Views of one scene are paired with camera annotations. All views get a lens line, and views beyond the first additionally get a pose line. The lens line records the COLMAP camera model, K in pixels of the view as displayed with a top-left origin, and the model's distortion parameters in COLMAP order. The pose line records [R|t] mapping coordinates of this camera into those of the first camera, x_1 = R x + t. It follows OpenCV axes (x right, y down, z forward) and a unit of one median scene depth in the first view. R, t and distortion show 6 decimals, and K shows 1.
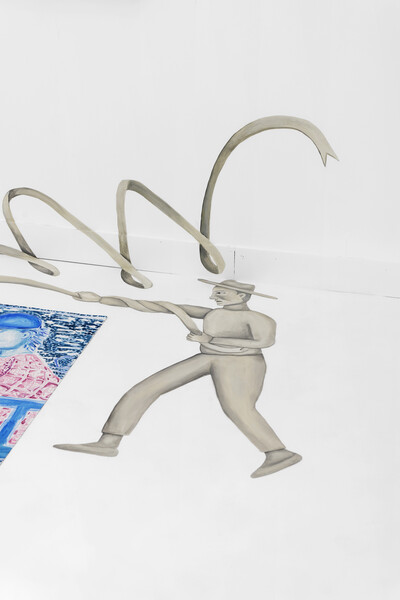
lens RADIAL K [[1412.4, 0, 200.0], [0, 1412.4, 300.1], [0, 0, 1]] dist [-0.041666, 0.000000]
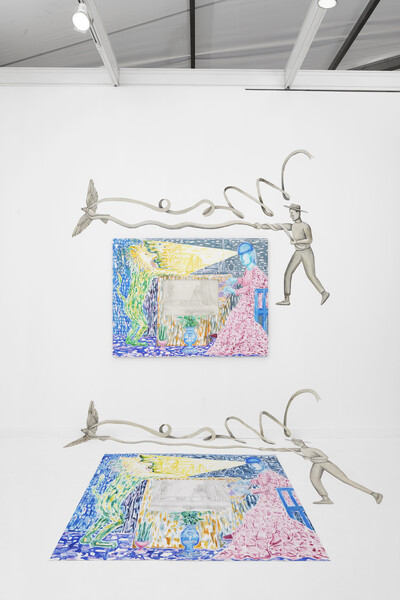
lens RADIAL K [[351.2, 0, 199.1], [0, 351.2, 295.0], [0, 0, 1]] dist [-0.001612, 0.000604]
pose [[0.962982, -0.007821, 0.269453, -0.433199], [0.109257, 0.925119, -0.363618, -0.052426], [-0.246432, 0.379597, 0.891727, 0.157550]]
